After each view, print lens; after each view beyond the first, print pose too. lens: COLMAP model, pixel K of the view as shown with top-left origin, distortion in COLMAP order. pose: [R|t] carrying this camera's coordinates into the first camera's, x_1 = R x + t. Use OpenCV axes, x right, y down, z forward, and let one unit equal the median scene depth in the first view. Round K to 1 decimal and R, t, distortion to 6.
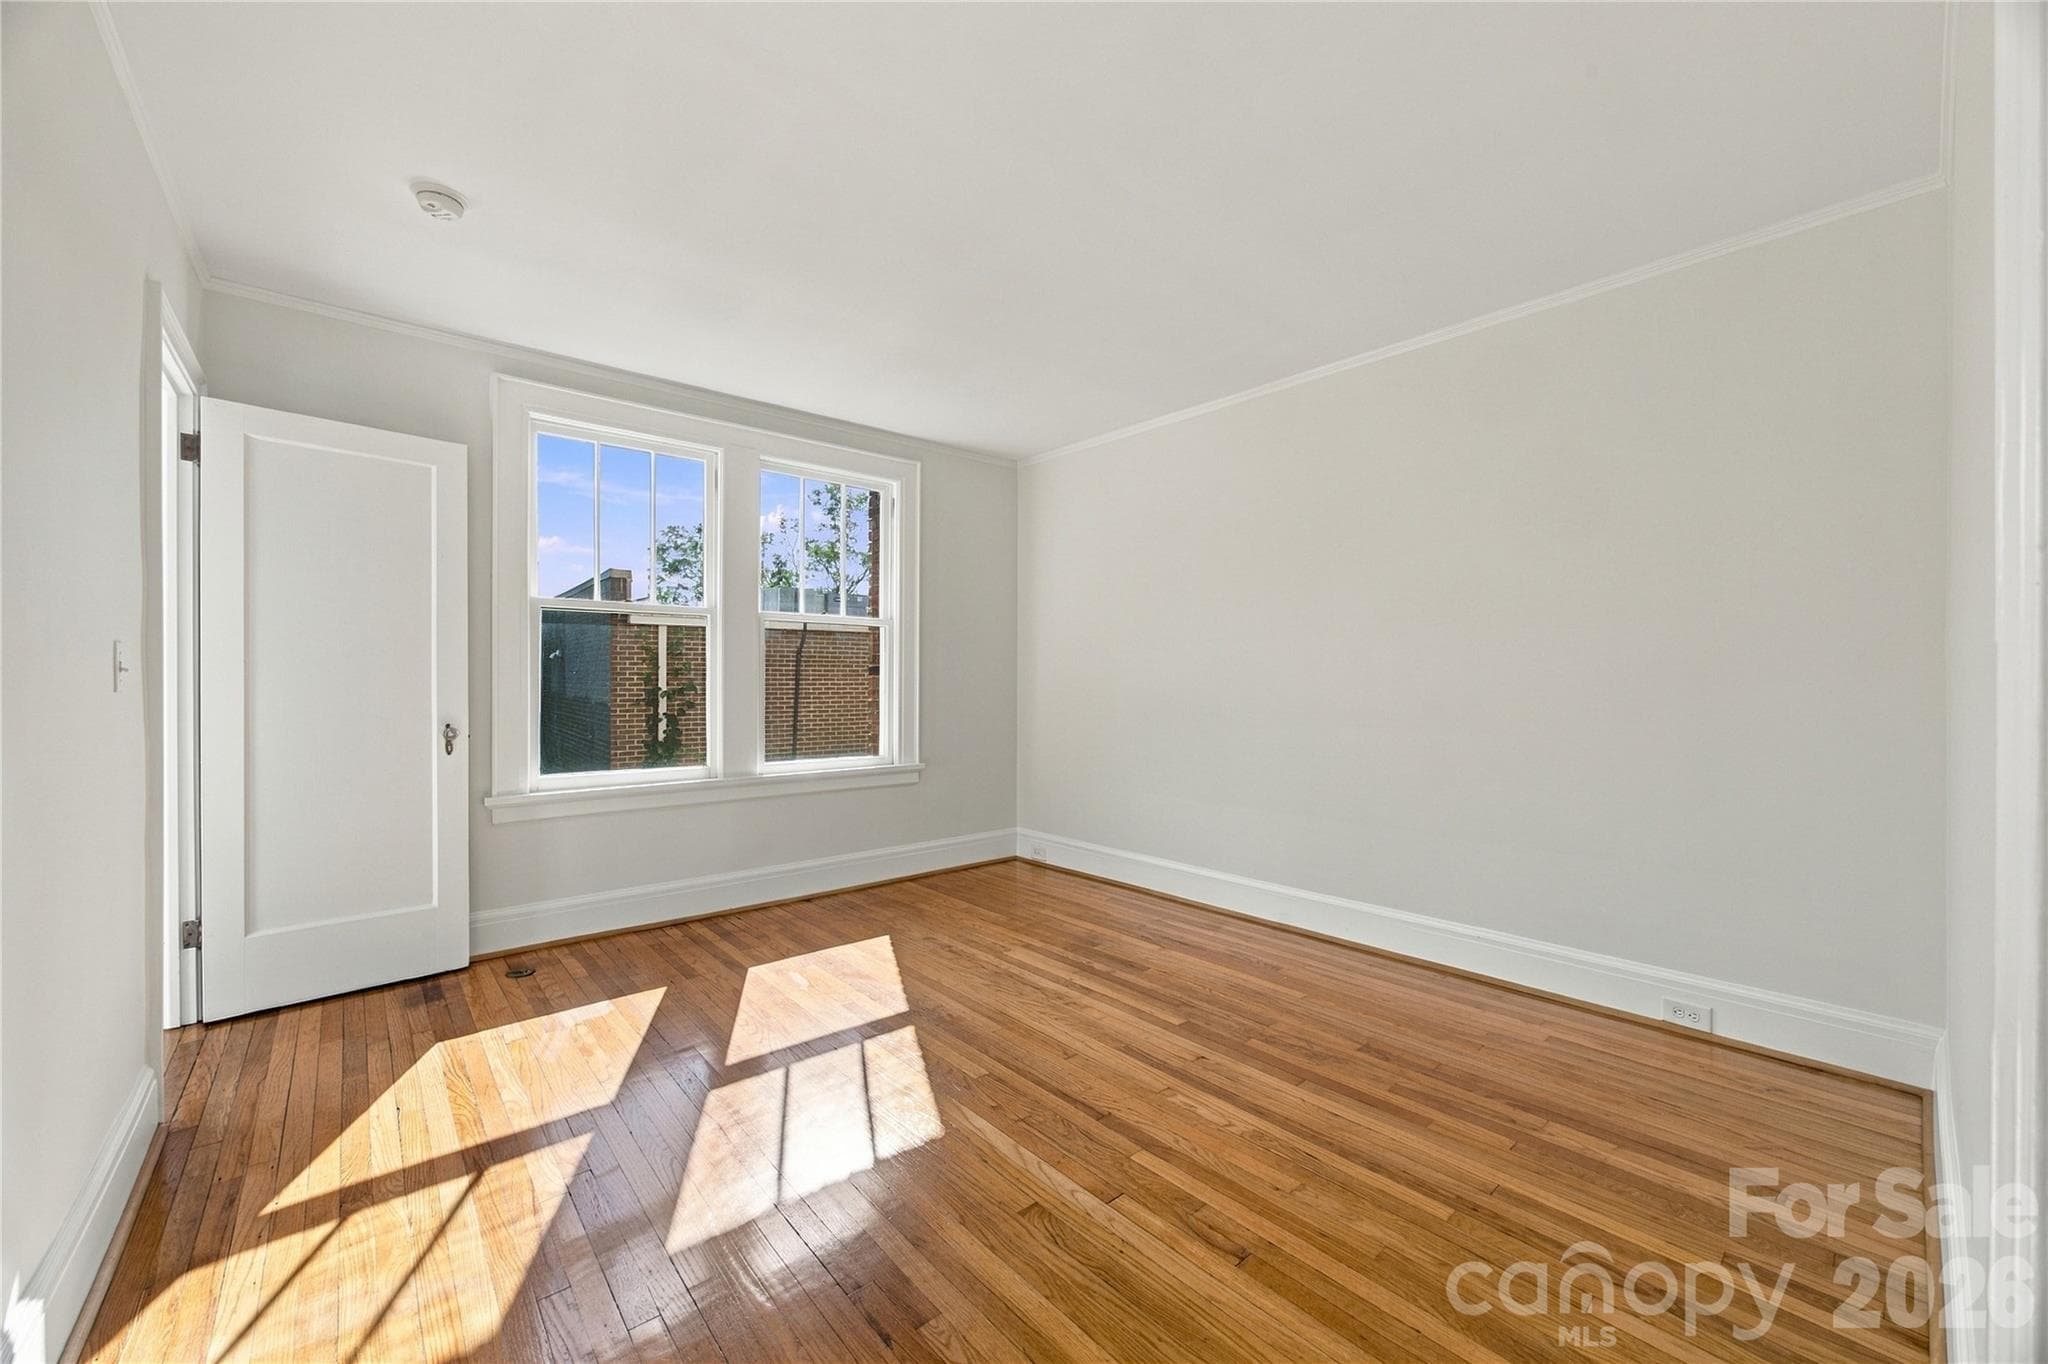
lens RADIAL K [[783.6, 0, 1024.0], [0, 783.6, 682.0], [0, 0, 1]] dist [-0.055603, 0.012391]
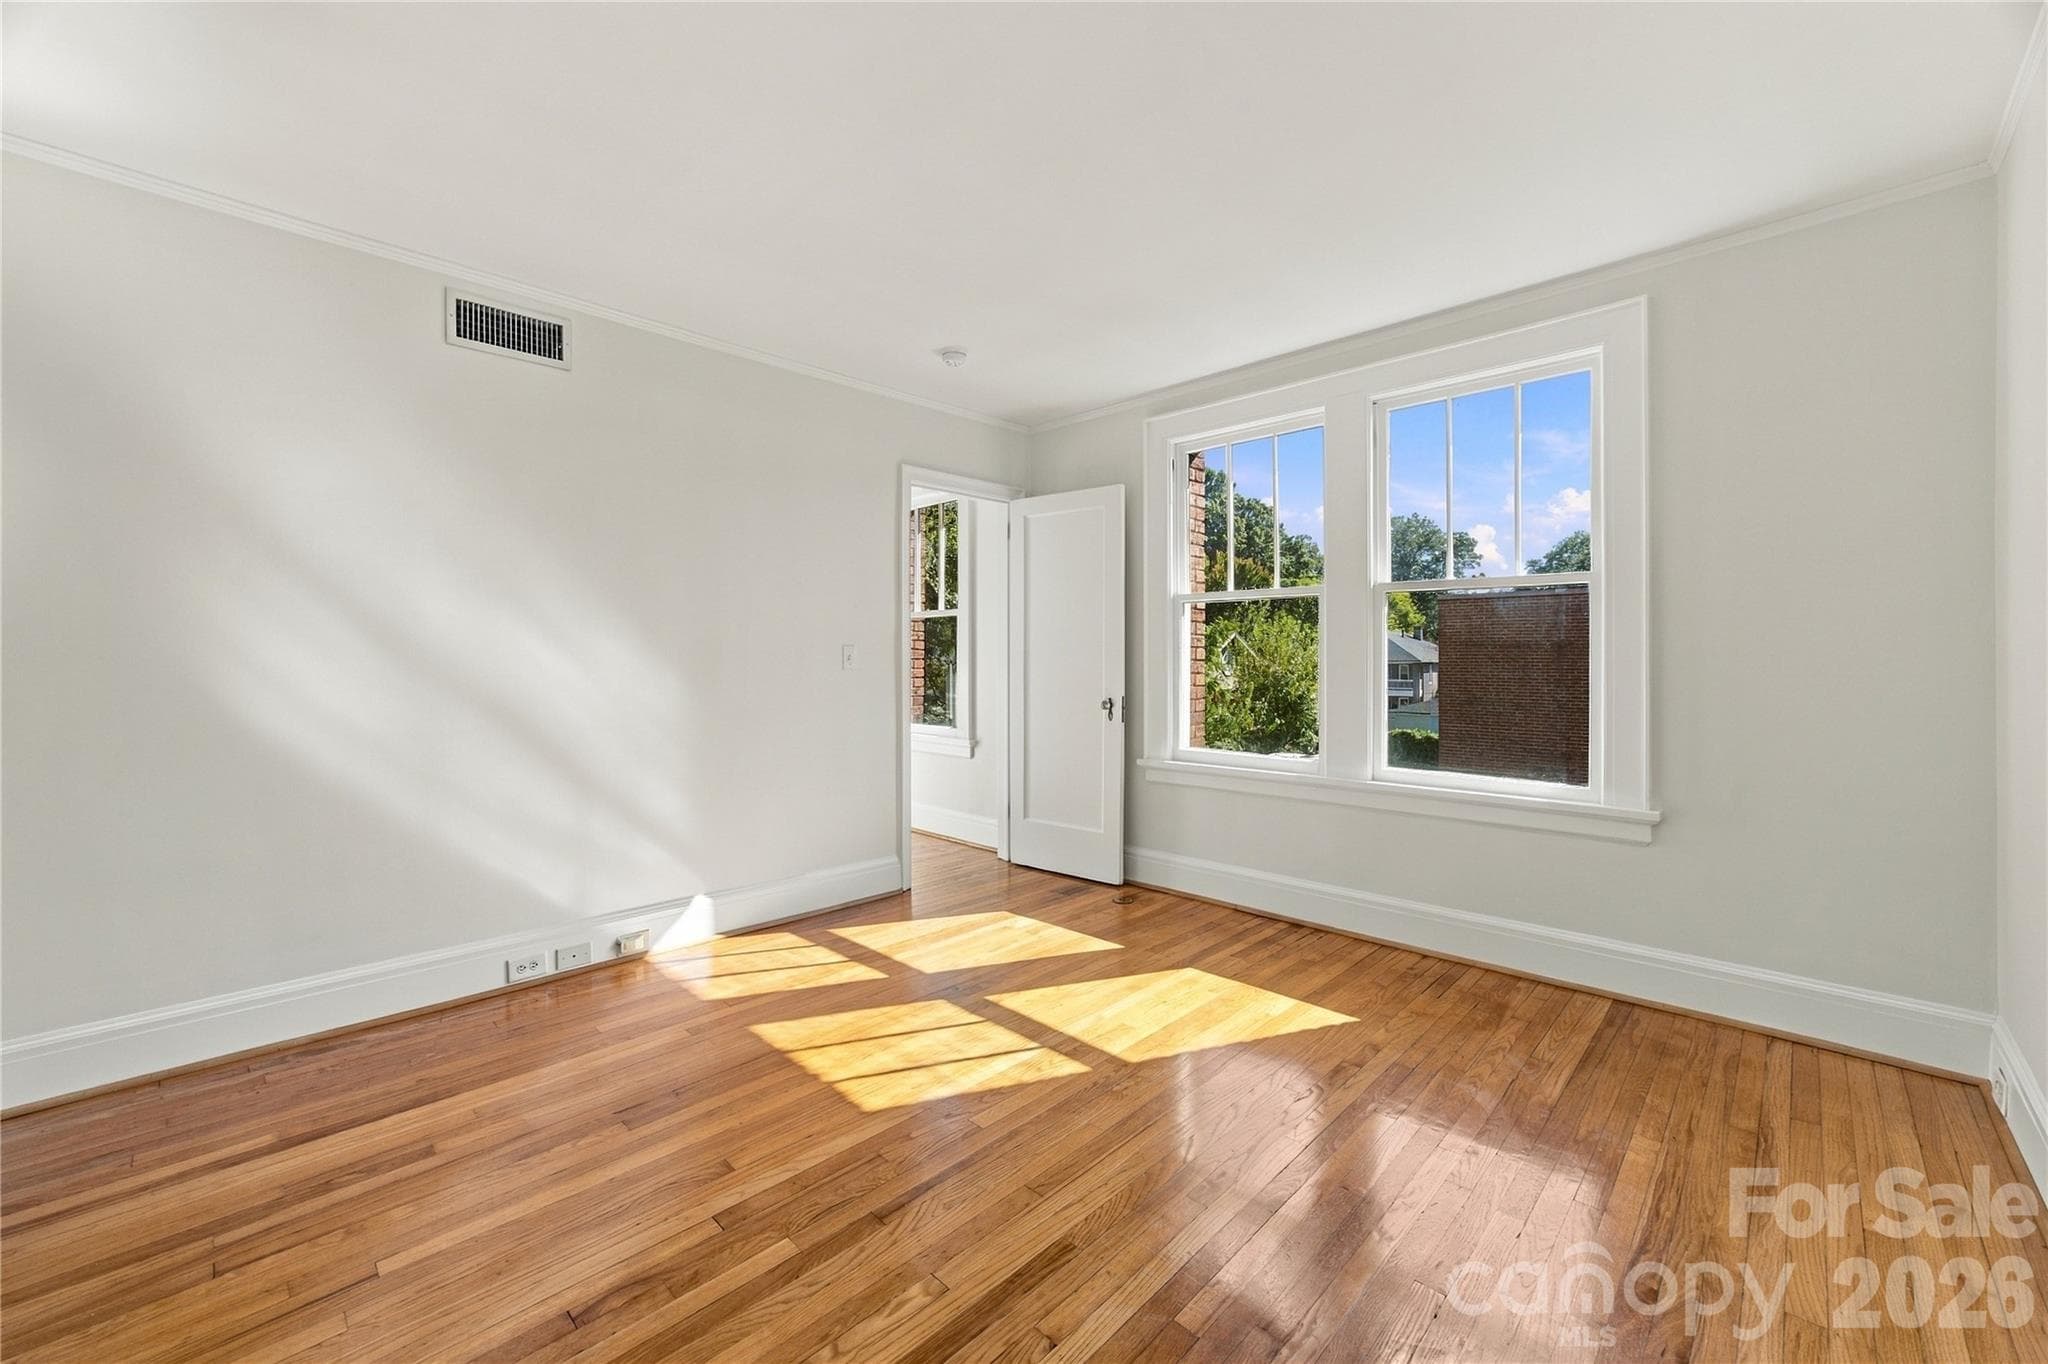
lens RADIAL K [[825.1, 0, 1046.1], [0, 825.1, 652.0], [0, 0, 1]] dist [-0.021364, 0.000328]
pose [[0.073725, -0.009744, -0.997231, 0.647600], [-0.006012, 0.999930, -0.010215, -0.008100], [0.997260, 0.006748, 0.073662, 0.745675]]
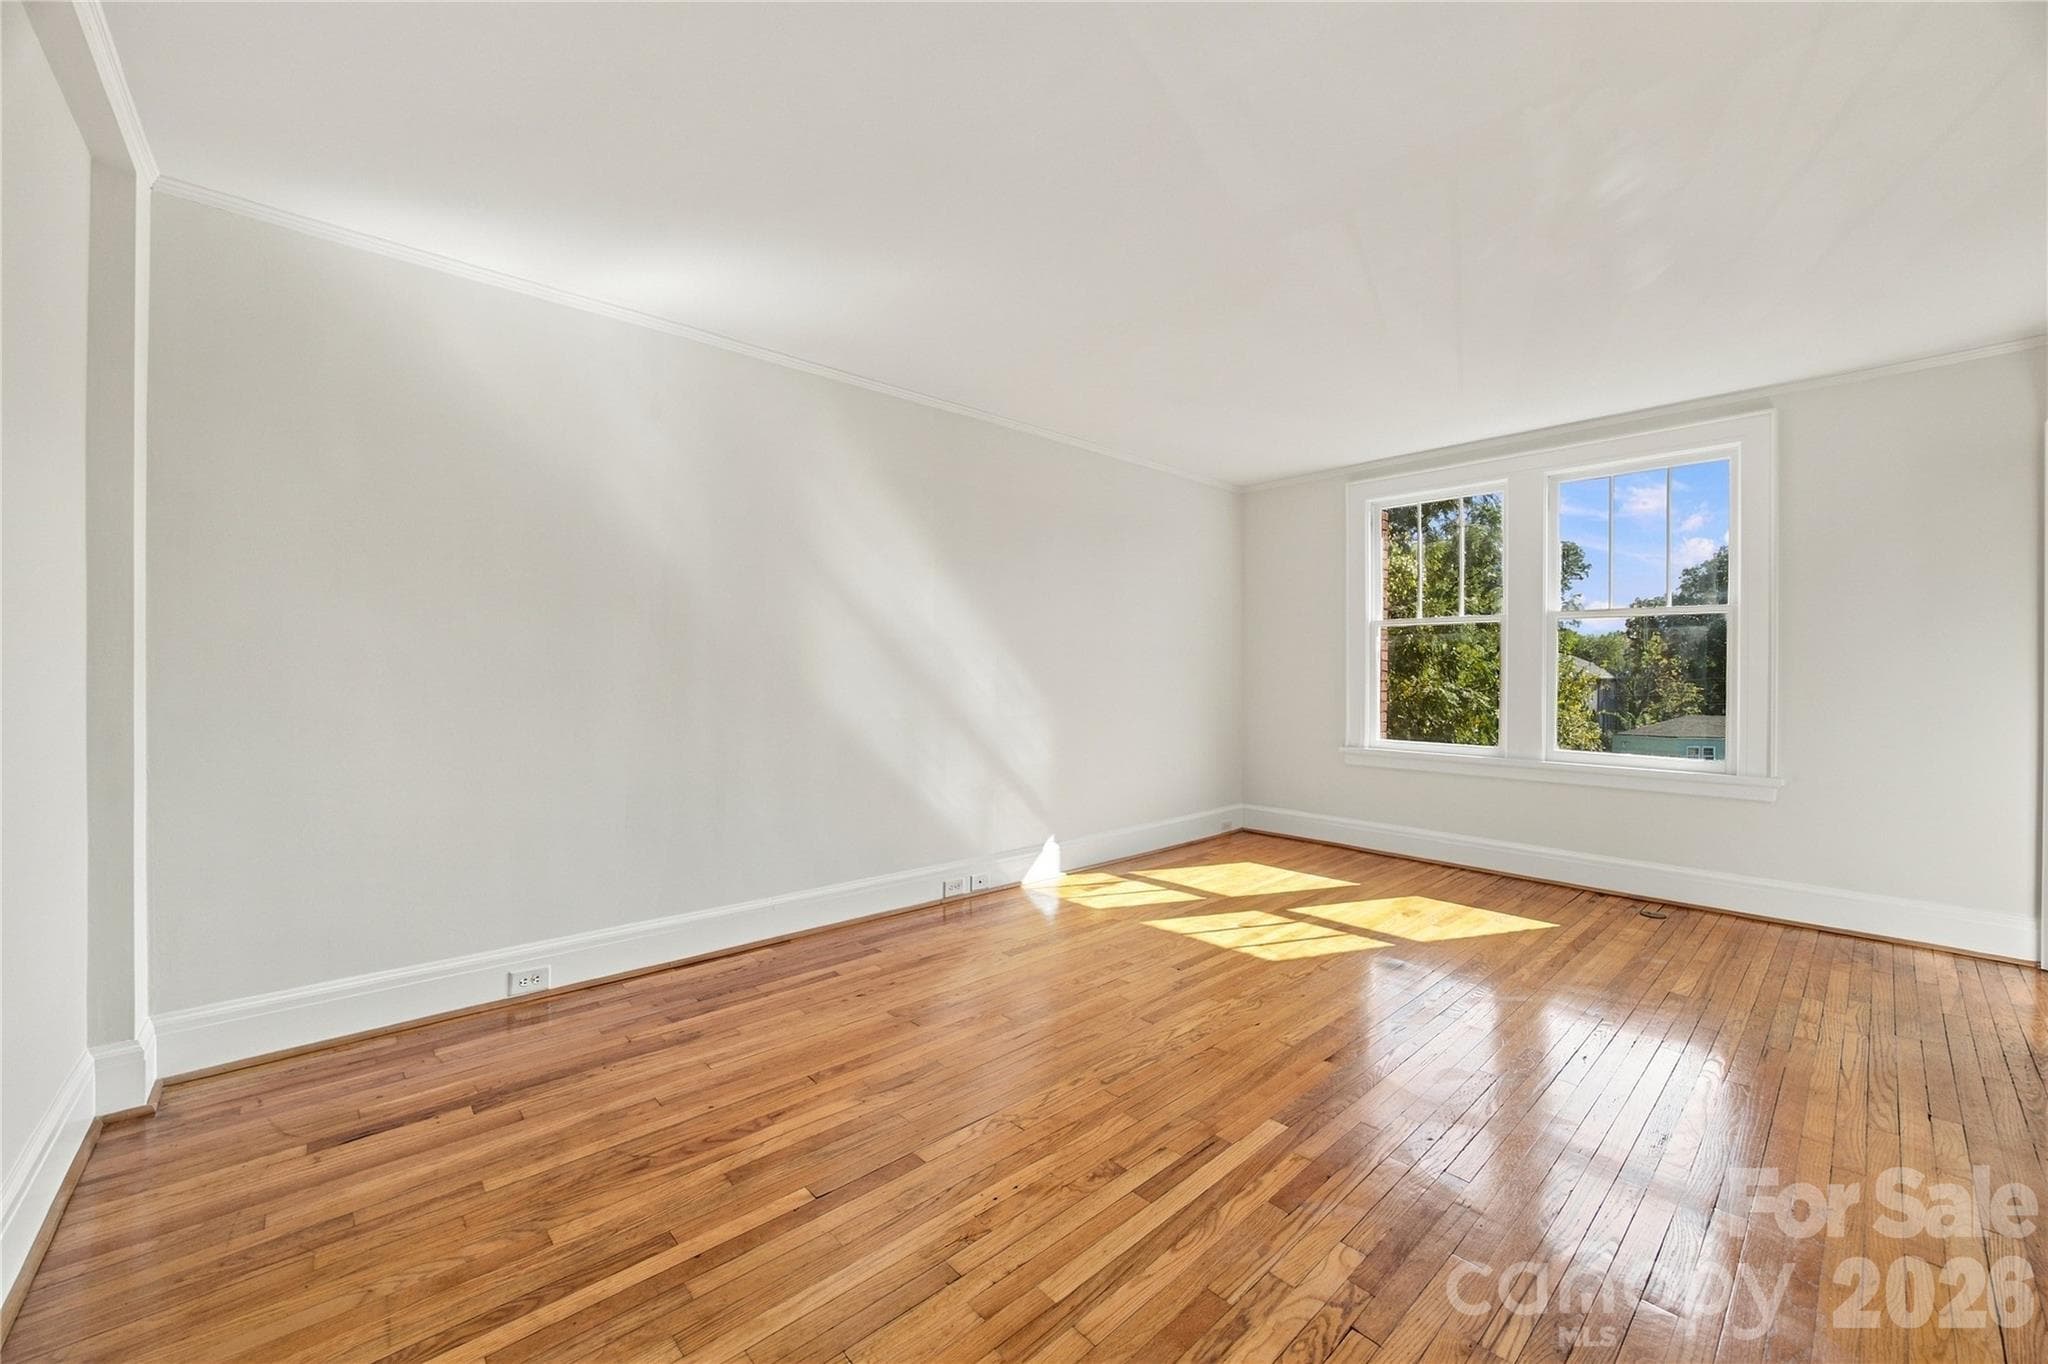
lens RADIAL K [[783.6, 0, 1024.0], [0, 783.6, 682.0], [0, 0, 1]] dist [-0.055603, 0.012391]
pose [[0.024000, -0.006580, -0.999690, 0.917595], [-0.007980, 0.999945, -0.006773, 0.026861], [0.999680, 0.008140, 0.023946, 0.307068]]
